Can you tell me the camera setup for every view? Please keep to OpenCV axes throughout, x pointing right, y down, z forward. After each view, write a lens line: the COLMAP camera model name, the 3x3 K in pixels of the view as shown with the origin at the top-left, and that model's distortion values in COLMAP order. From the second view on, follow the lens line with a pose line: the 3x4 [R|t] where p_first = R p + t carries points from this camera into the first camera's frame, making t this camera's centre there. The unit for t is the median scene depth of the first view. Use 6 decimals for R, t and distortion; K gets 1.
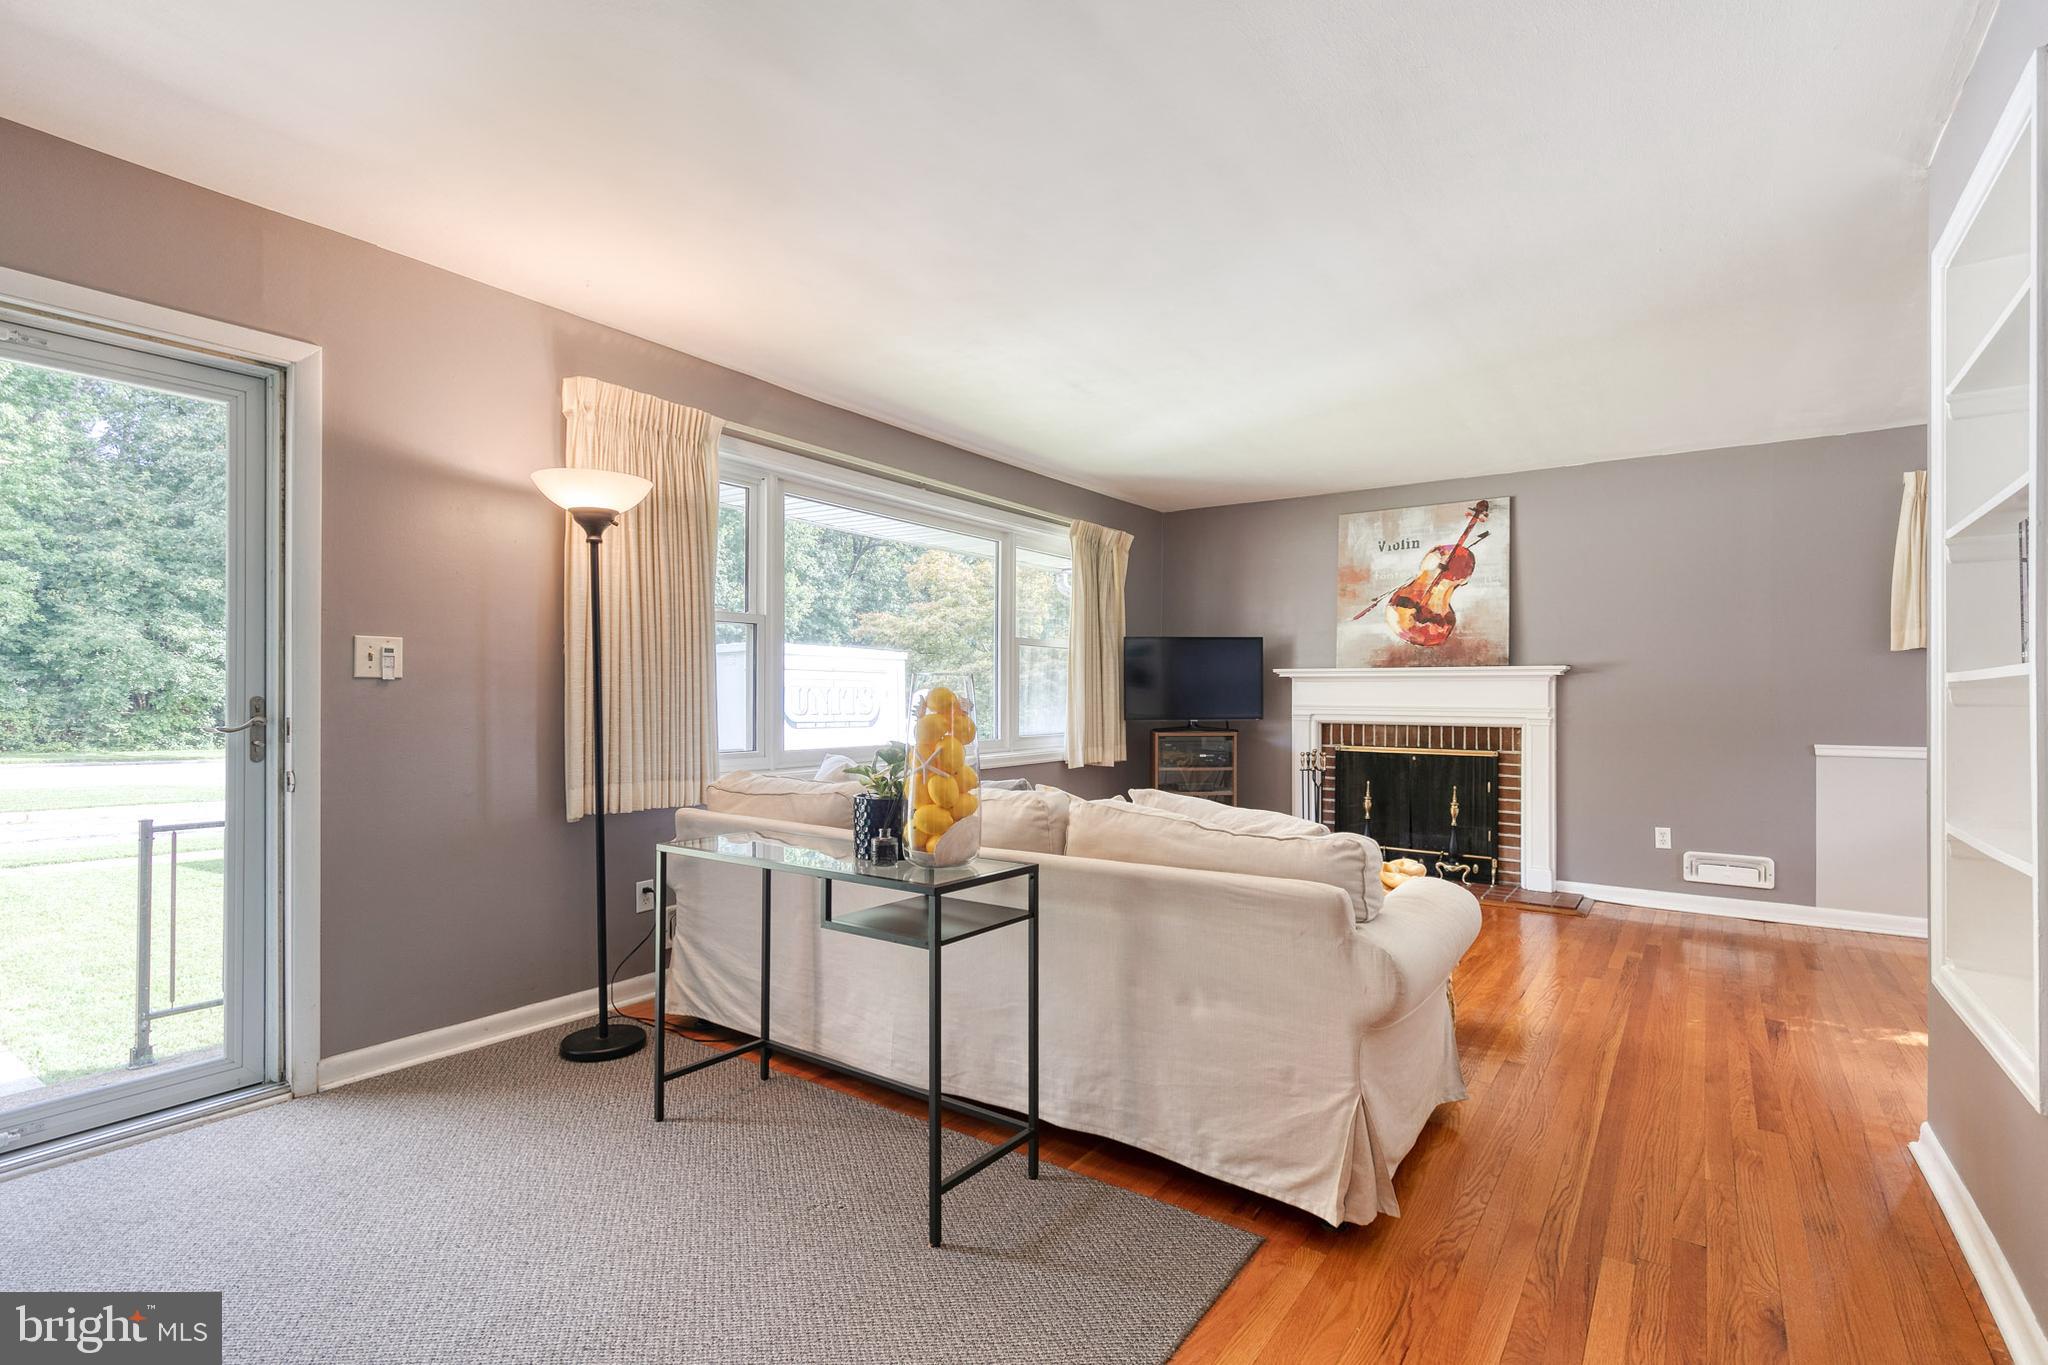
lens RADIAL K [[927.3, 0, 1037.8], [0, 927.3, 685.6], [0, 0, 1]] dist [0.010098, -0.001056]
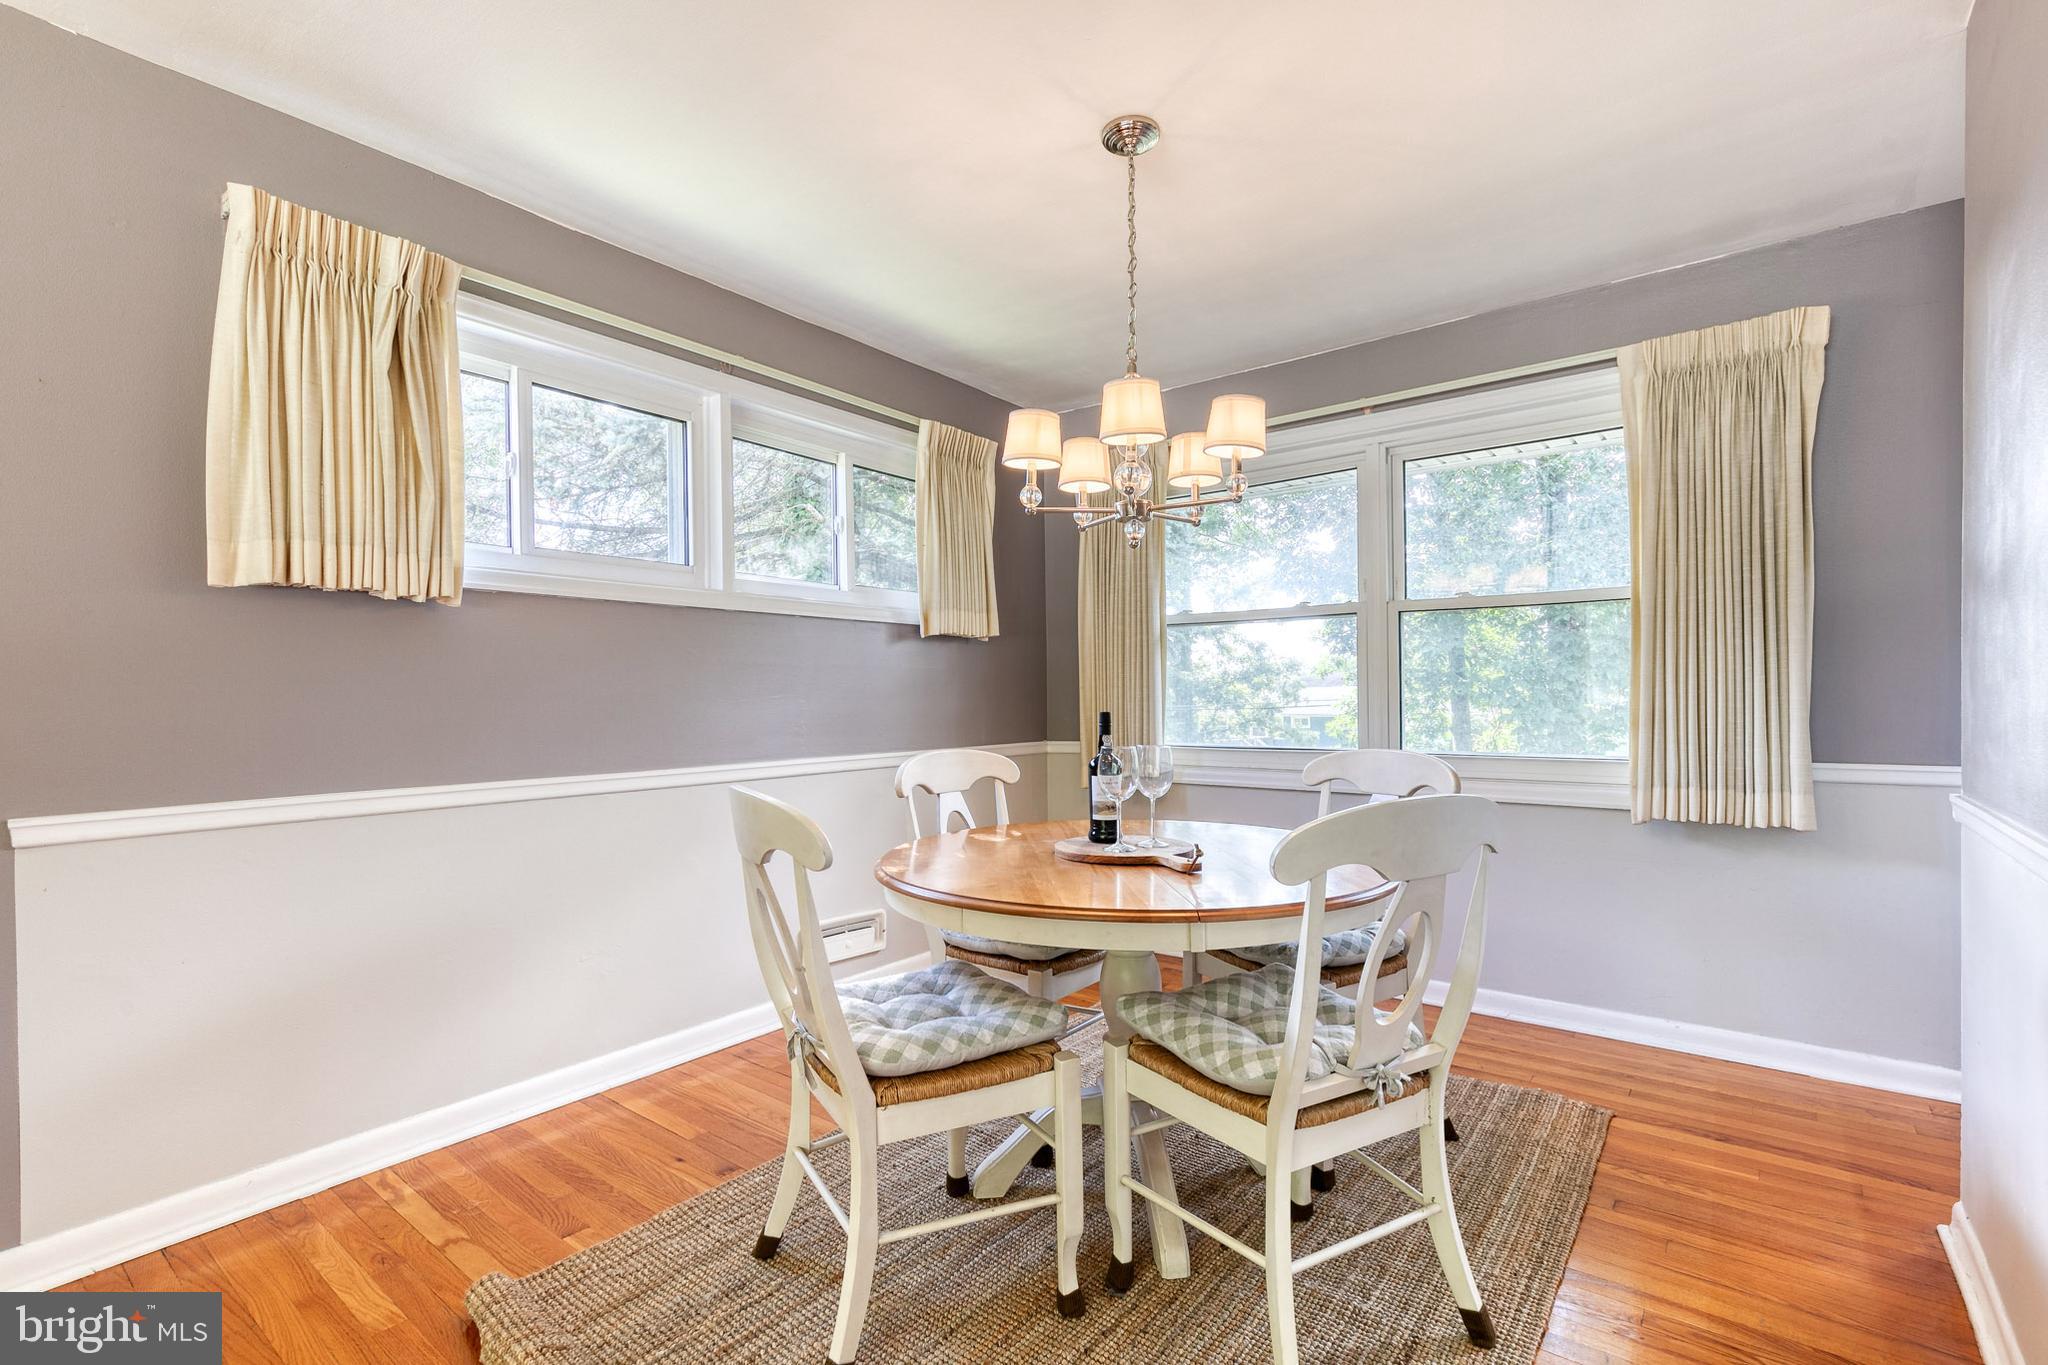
lens RADIAL K [[930.8, 0, 1039.7], [0, 930.8, 699.8], [0, 0, 1]] dist [0.004028, -0.000353]
pose [[0.040005, -0.009290, 0.999156, 0.386655], [0.004735, 0.999947, 0.009107, 0.011237], [-0.999188, 0.004366, 0.040047, 0.467201]]
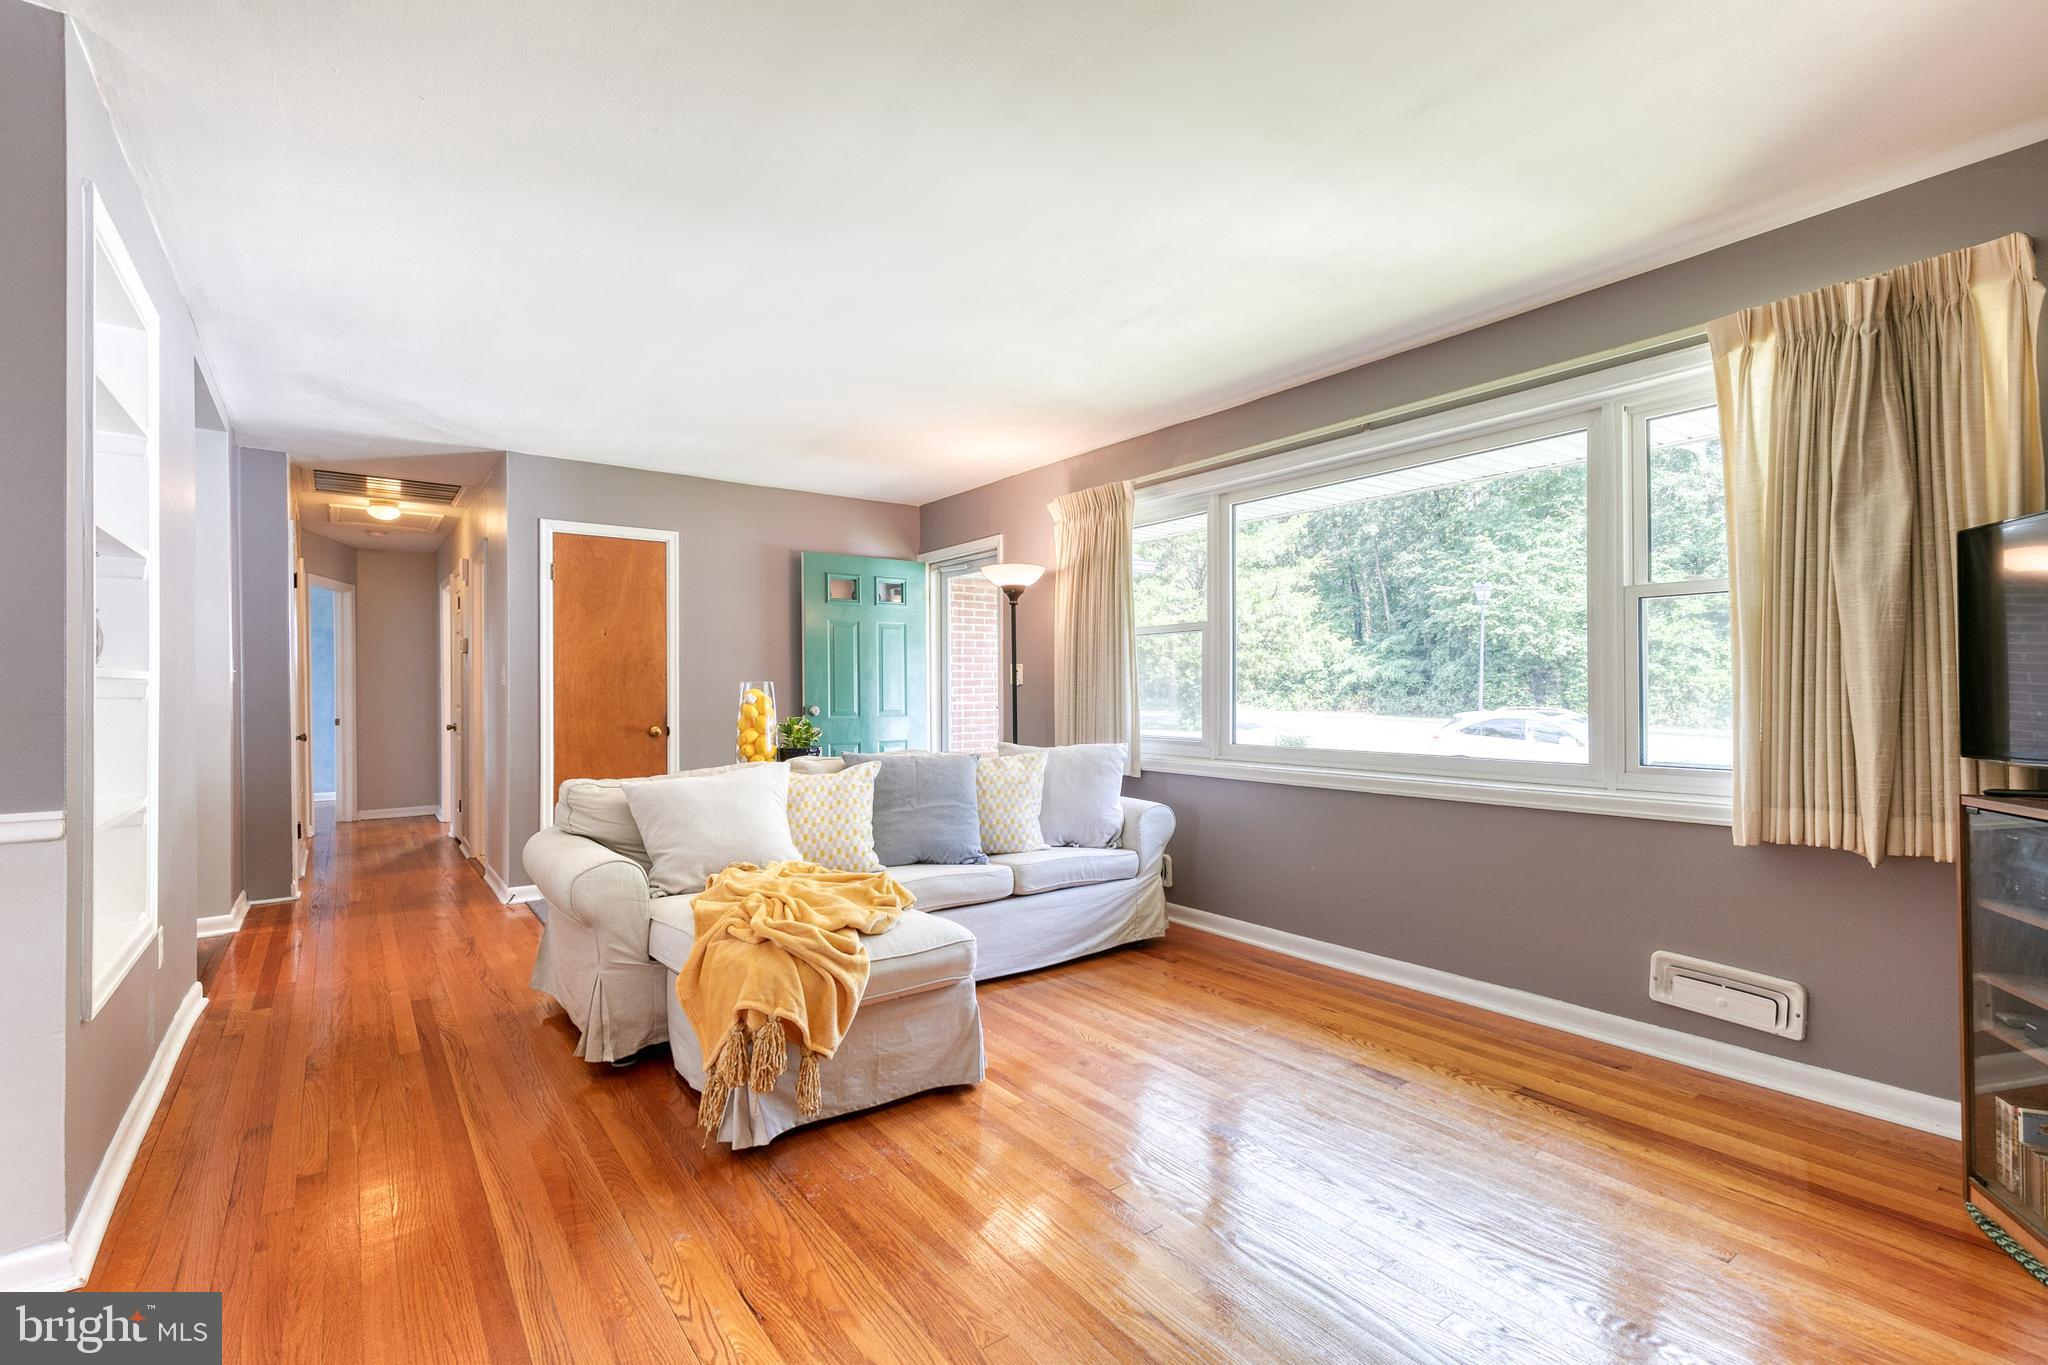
lens RADIAL K [[927.3, 0, 1037.8], [0, 927.3, 685.6], [0, 0, 1]] dist [0.010098, -0.001056]
pose [[-0.302041, -0.012650, -0.953211, 0.598588], [0.007305, 0.999852, -0.015584, 0.013024], [0.953267, -0.011670, -0.301904, 0.811851]]
